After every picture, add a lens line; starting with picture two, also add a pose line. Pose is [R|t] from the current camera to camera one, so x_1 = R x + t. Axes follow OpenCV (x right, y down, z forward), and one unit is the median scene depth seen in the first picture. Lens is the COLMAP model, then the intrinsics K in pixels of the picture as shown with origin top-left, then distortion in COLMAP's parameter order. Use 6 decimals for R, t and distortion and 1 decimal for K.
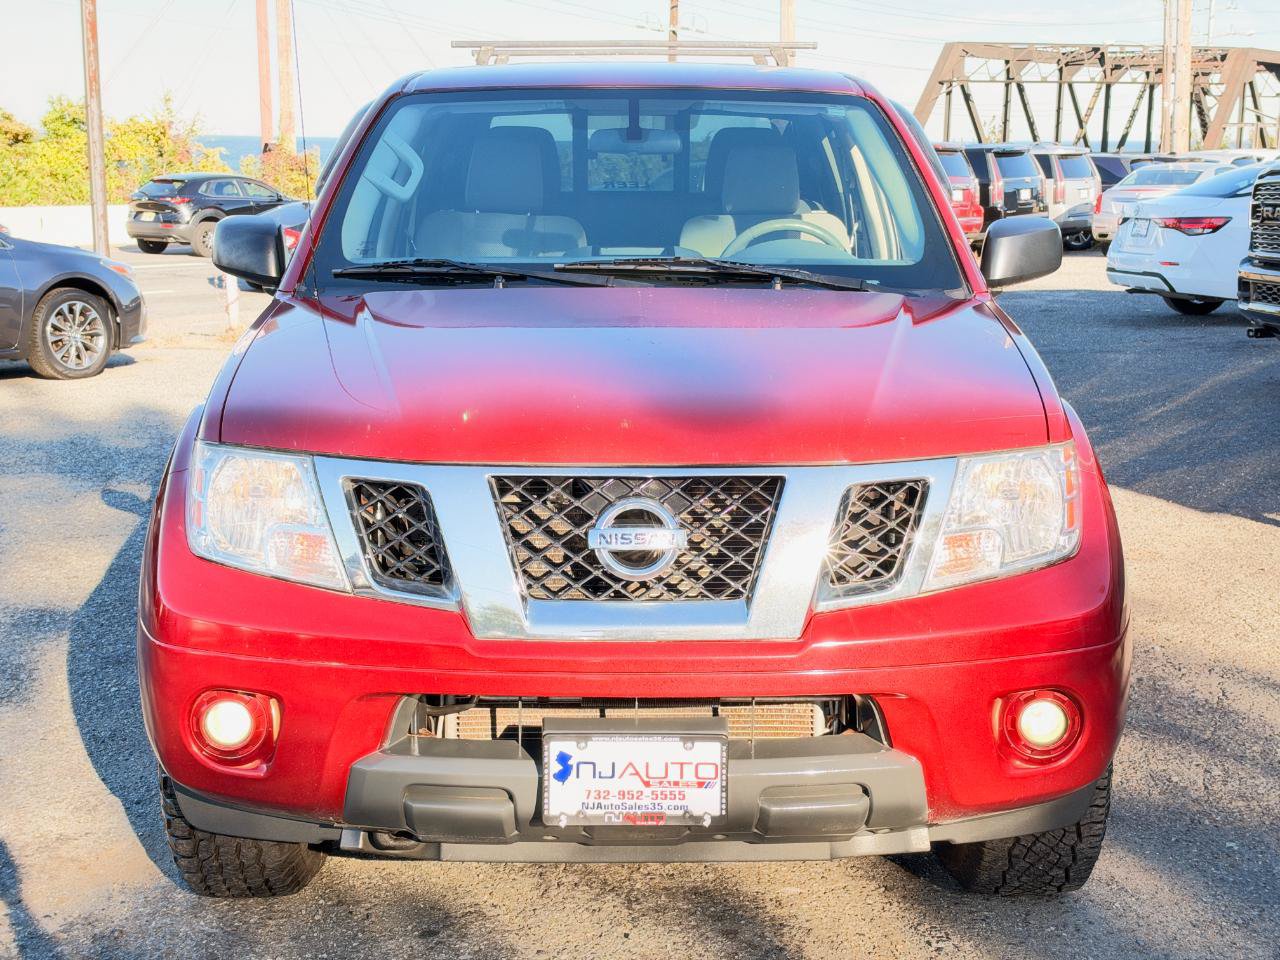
lens RADIAL K [[1839.1, 0, 641.9], [0, 1839.1, 484.1], [0, 0, 1]] dist [0.109380, 0.000000]
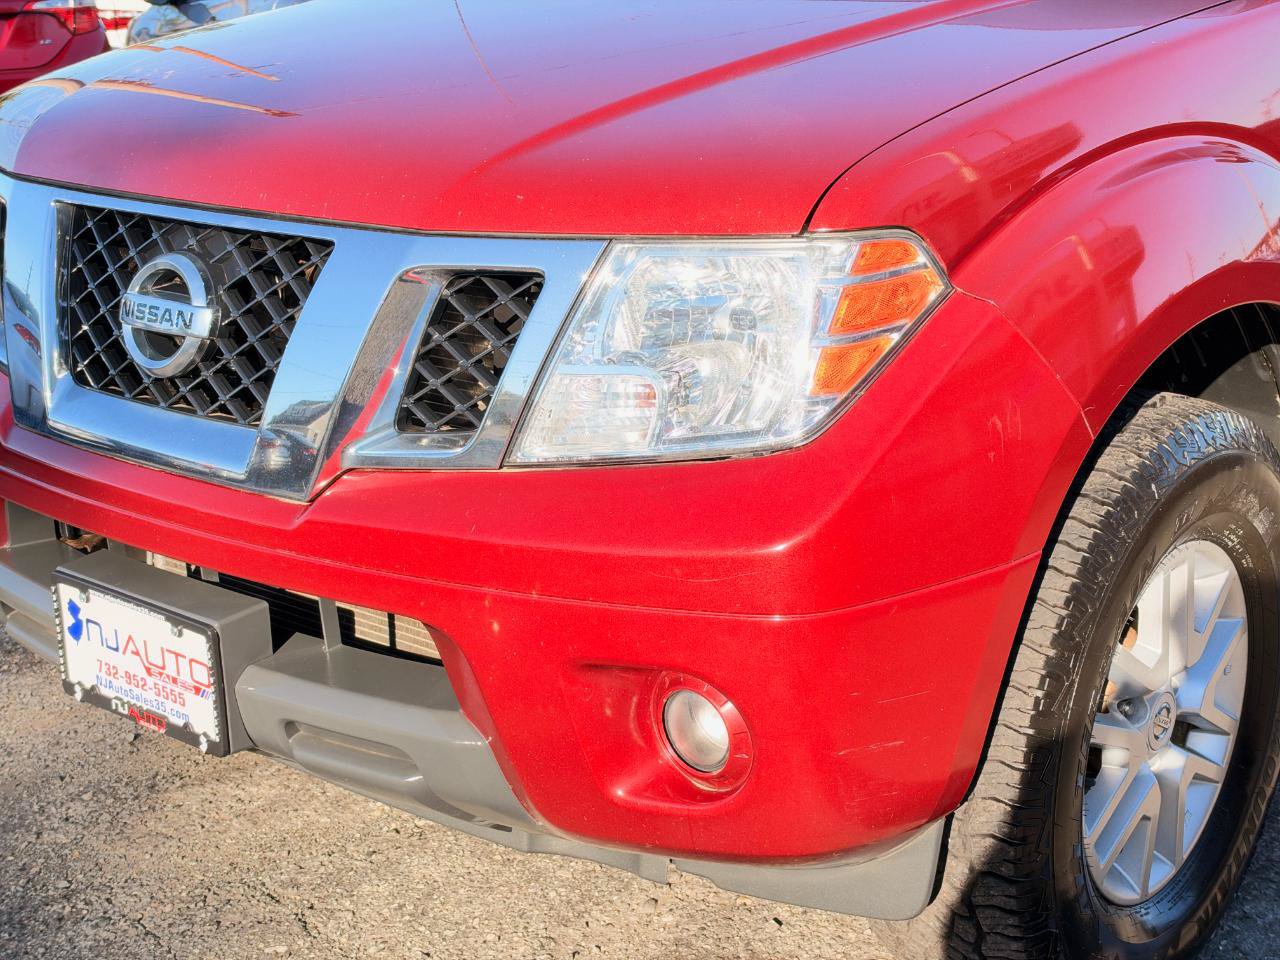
lens RADIAL K [[1839.1, 0, 646.9], [0, 1839.1, 483.4], [0, 0, 1]] dist [0.109380, 0.000000]
pose [[0.755952, 0.171490, -0.631766, 0.563034], [-0.091099, 0.983245, 0.157891, -0.031637], [0.648258, -0.061805, 0.758908, 0.596975]]
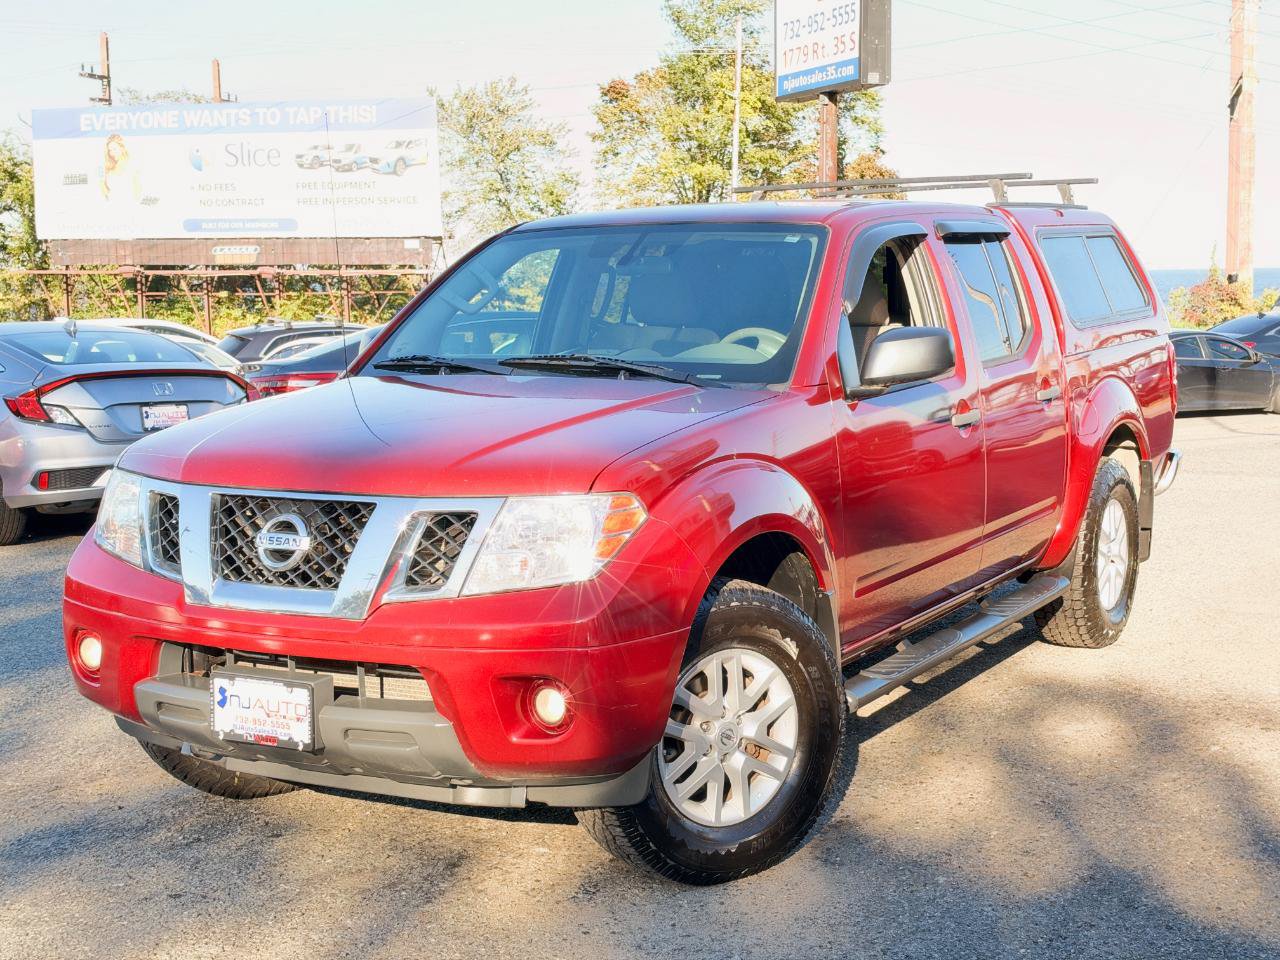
lens RADIAL K [[1839.1, 0, 652.5], [0, 1839.1, 474.4], [0, 0, 1]] dist [0.109380, 0.000000]
pose [[0.867016, 0.037572, -0.496862, 0.945065], [-0.076102, 0.995439, -0.057523, 0.038409], [0.492434, 0.087686, 0.865921, -0.093619]]
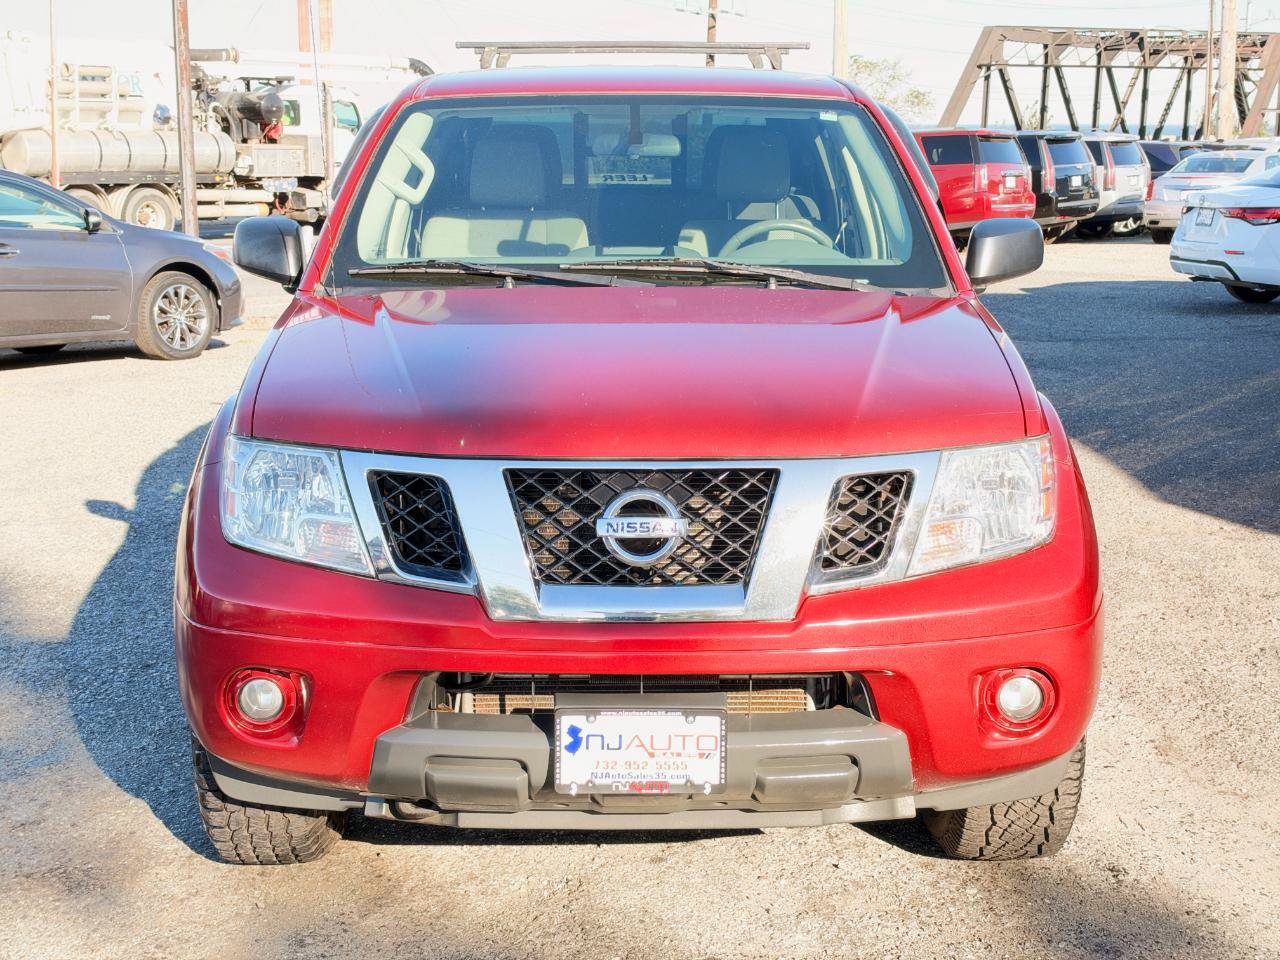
lens RADIAL K [[1839.1, 0, 678.9], [0, 1839.1, 510.2], [0, 0, 1]] dist [0.109380, 0.000000]
pose [[0.999999, -0.000822, -0.001337, 0.020148], [0.000851, 0.999770, 0.021444, -0.002999], [0.001319, -0.021445, 0.999769, -0.069486]]
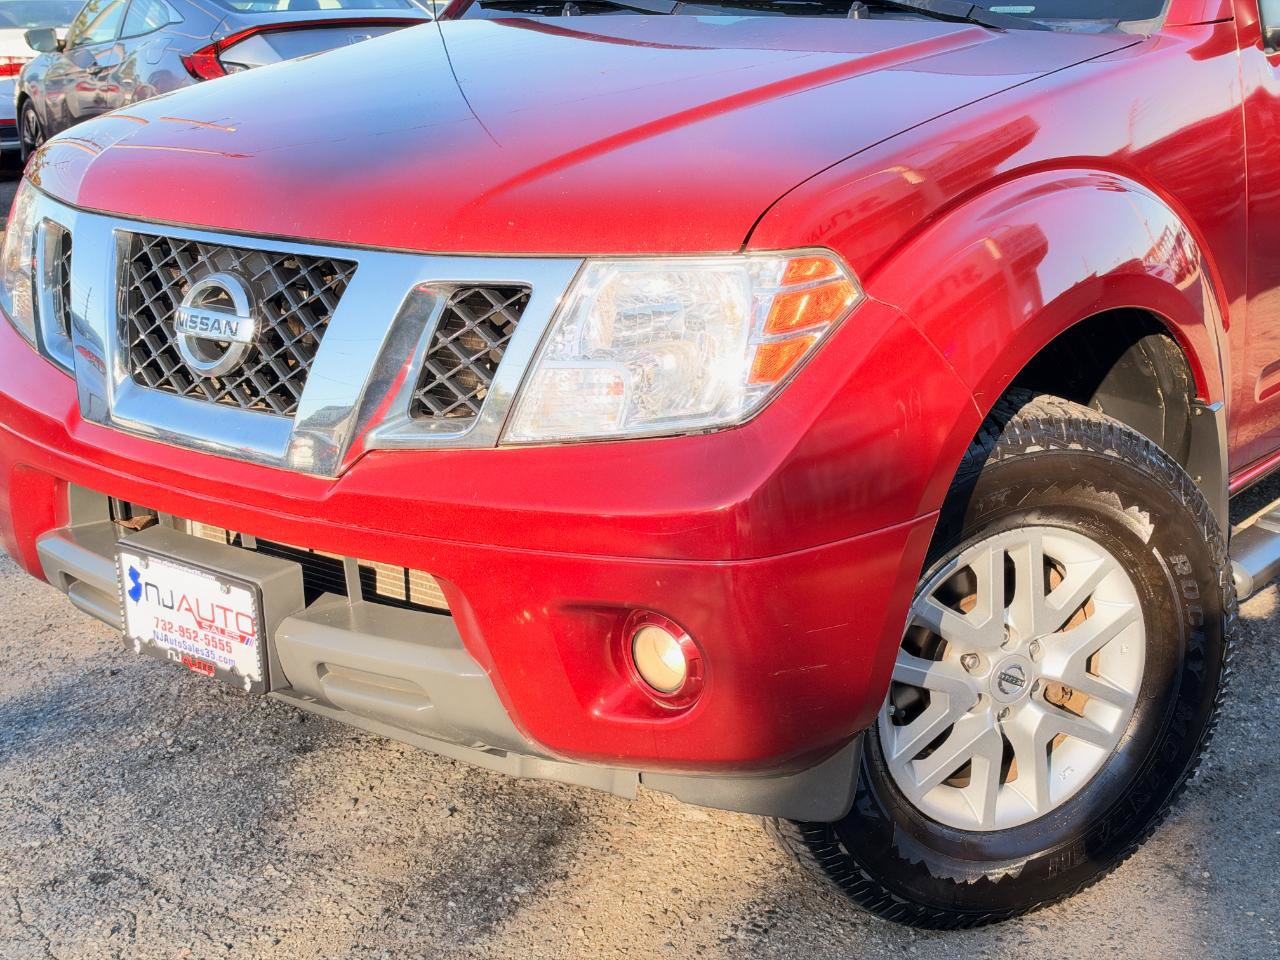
lens RADIAL K [[1839.1, 0, 630.8], [0, 1839.1, 488.0], [0, 0, 1]] dist [0.109380, 0.000000]
pose [[0.759209, 0.160228, -0.630816, 0.648994], [-0.083854, 0.985226, 0.149327, -0.034630], [0.645423, -0.060474, 0.761428, 0.500795]]
